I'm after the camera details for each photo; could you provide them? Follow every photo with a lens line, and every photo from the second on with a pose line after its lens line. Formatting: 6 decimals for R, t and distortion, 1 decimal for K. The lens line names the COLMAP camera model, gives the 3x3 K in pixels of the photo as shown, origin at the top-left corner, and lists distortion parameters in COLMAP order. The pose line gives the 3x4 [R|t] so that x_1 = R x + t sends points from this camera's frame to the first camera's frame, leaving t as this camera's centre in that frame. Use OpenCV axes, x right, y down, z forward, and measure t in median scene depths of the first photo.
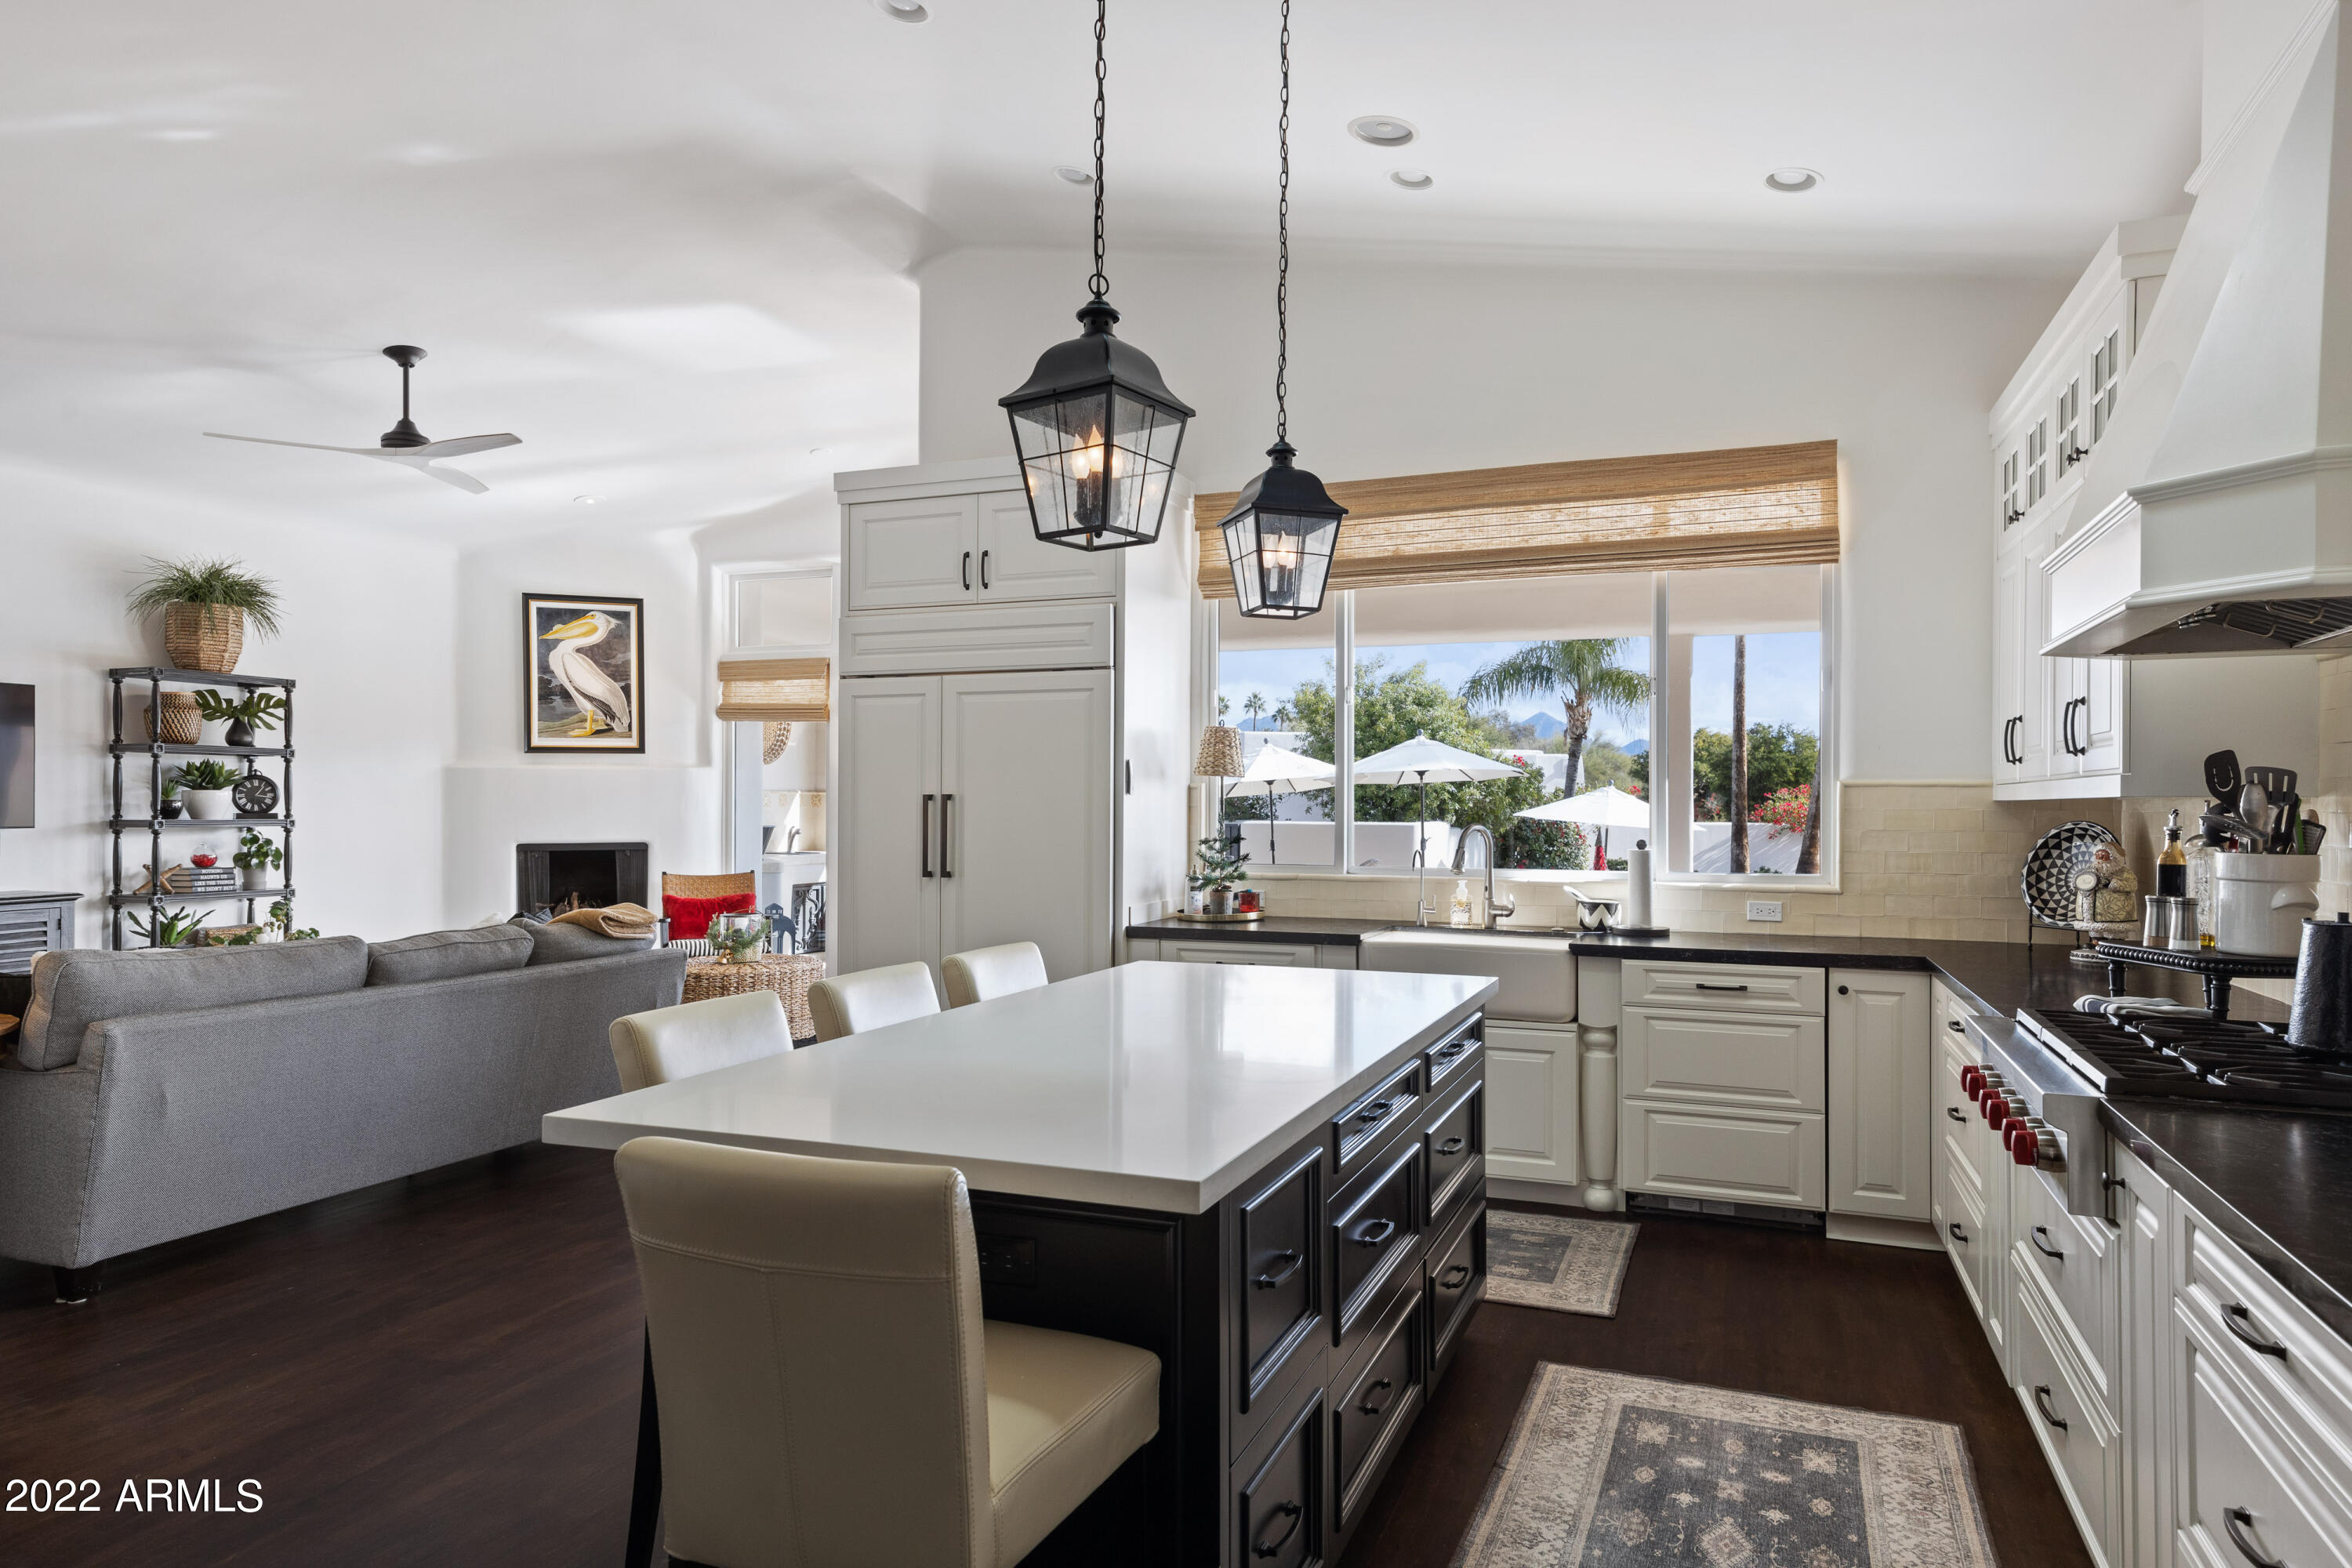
lens RADIAL K [[1459.8, 0, 1167.0], [0, 1459.8, 804.1], [0, 0, 1]] dist [0.045922, -0.018215]
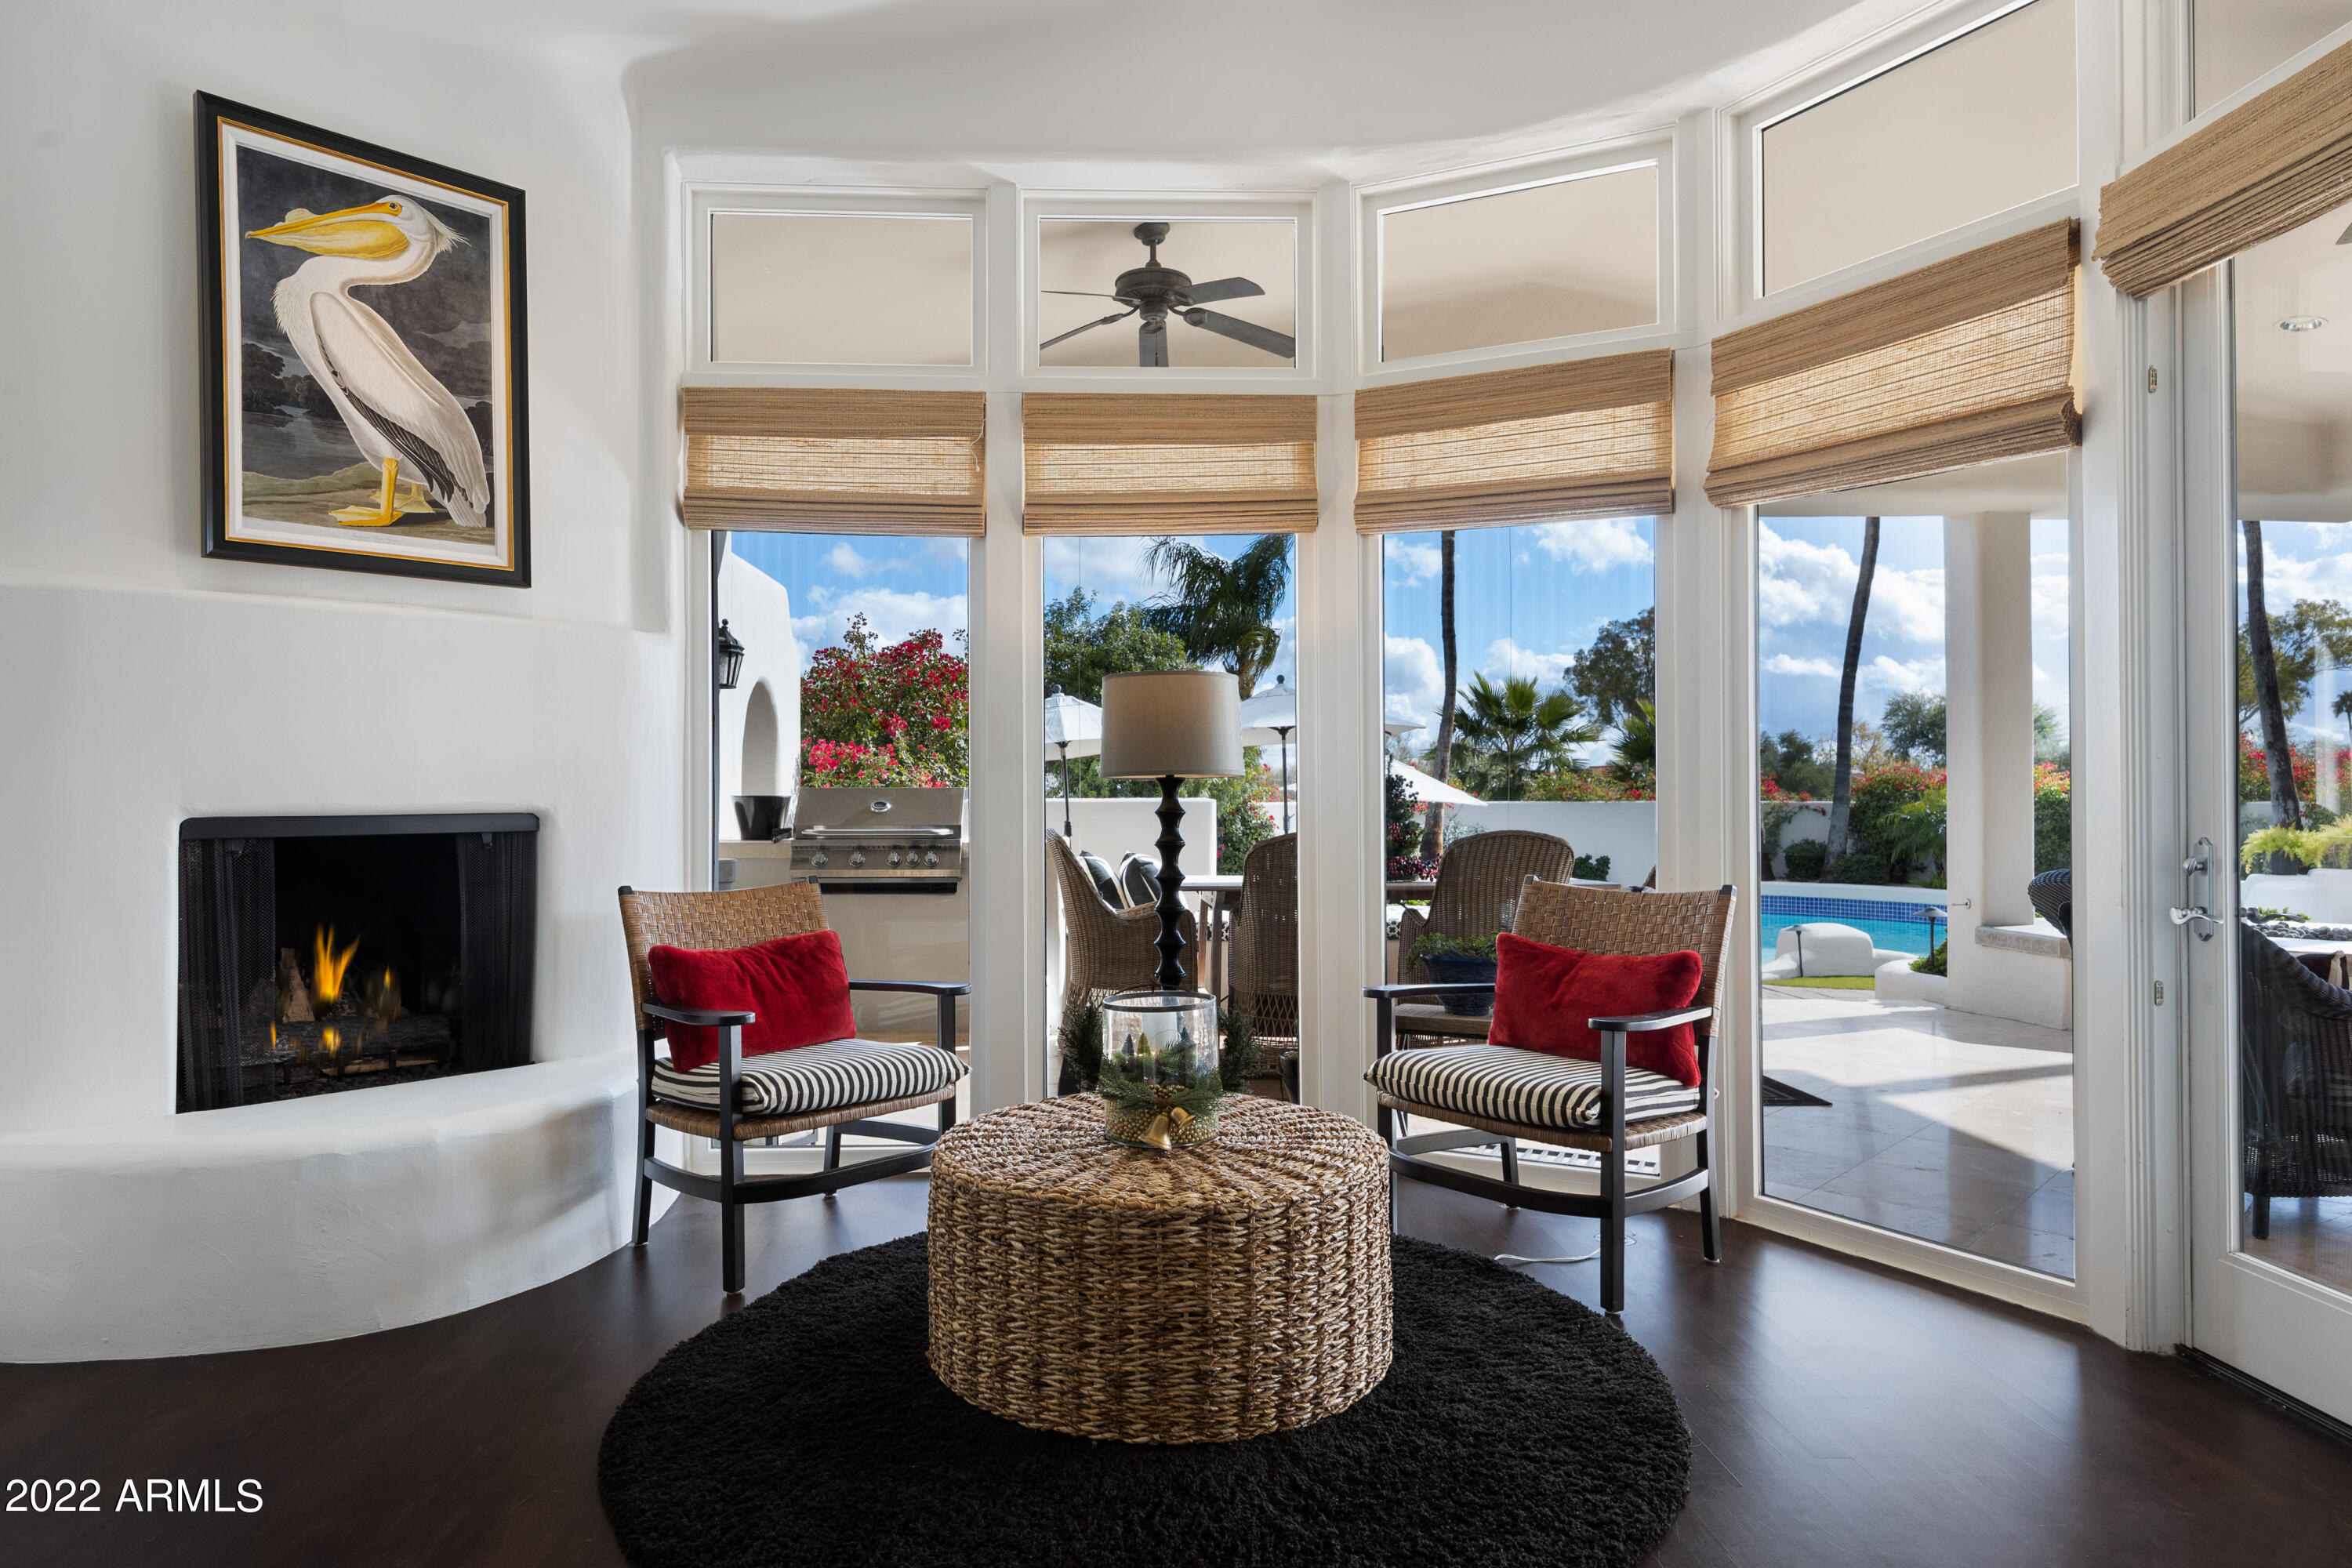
lens RADIAL K [[1456.4, 0, 1176.0], [0, 1456.4, 784.0], [0, 0, 1]] dist [0.037481, -0.023179]
pose [[0.910503, -0.004659, 0.413476, -0.464924], [0.008489, 0.999936, -0.007426, 0.029175], [-0.413415, 0.010271, 0.910485, 0.737002]]
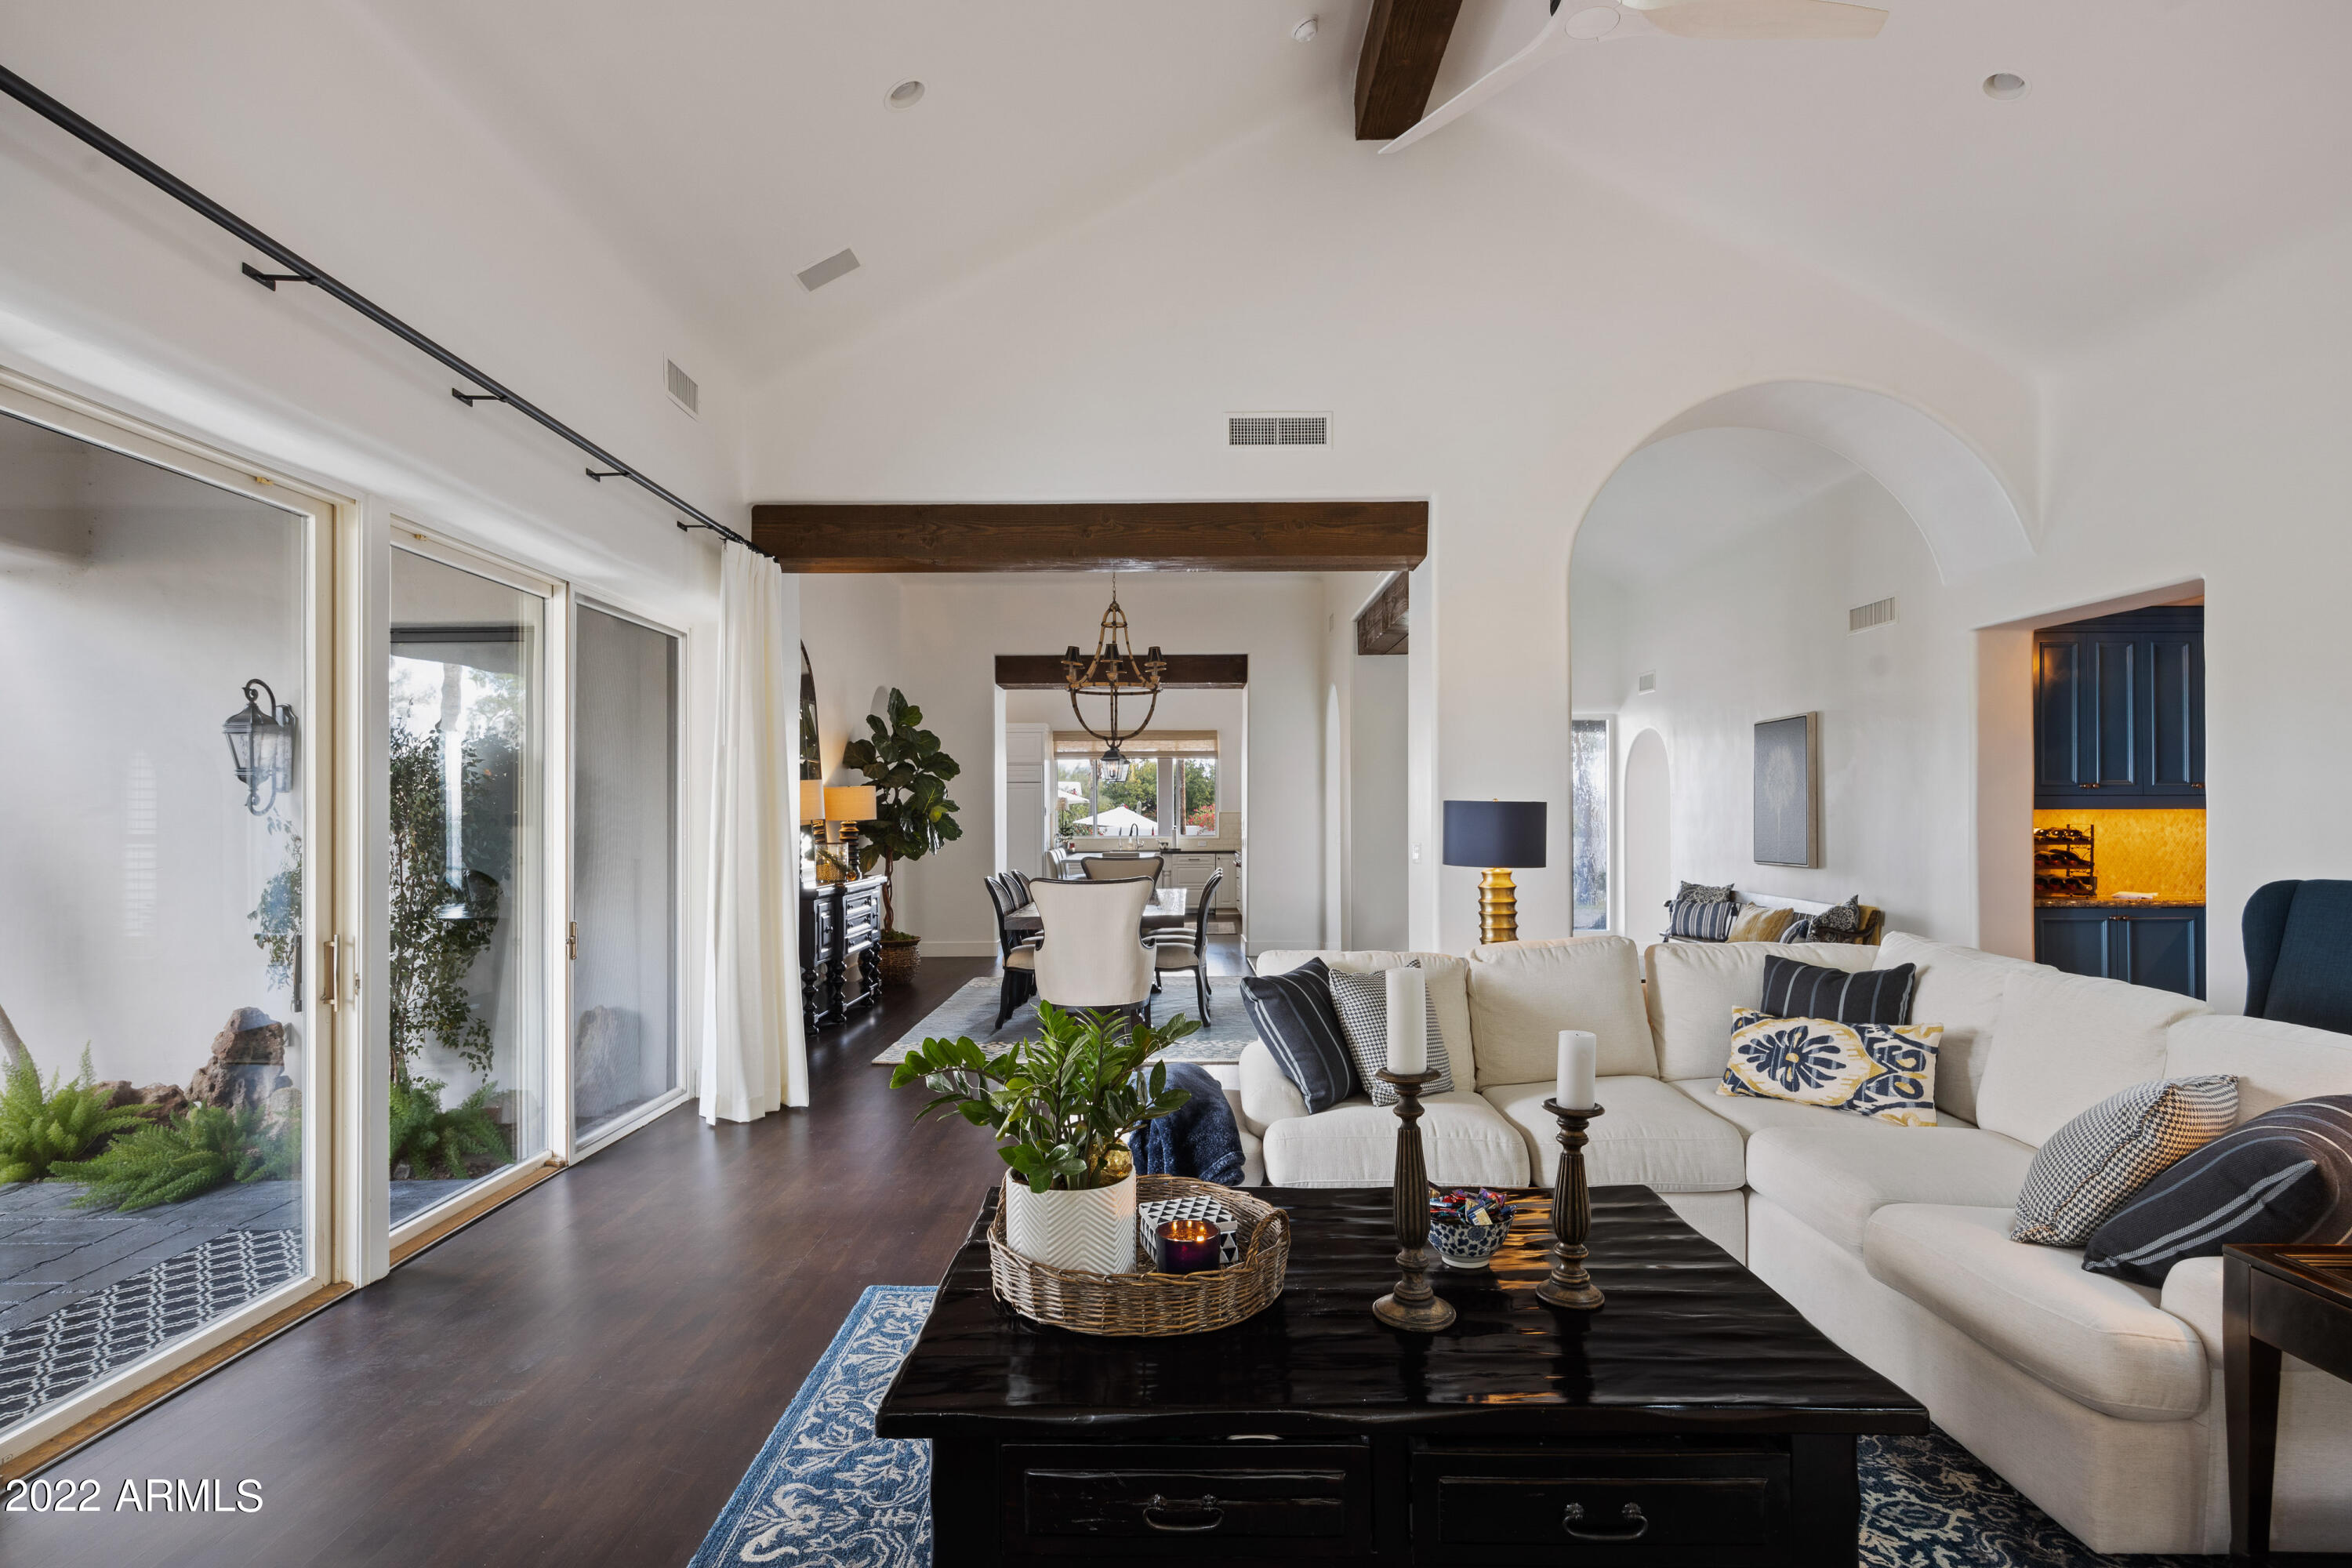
lens RADIAL K [[1318.2, 0, 1146.5], [0, 1318.2, 809.3], [0, 0, 1]] dist [0.002127, 0.000424]
pose [[0.937721, -0.002944, 0.347377, -0.686848], [0.004576, 0.999982, -0.003877, -0.005633], [-0.347360, 0.005225, 0.937717, -1.613081]]
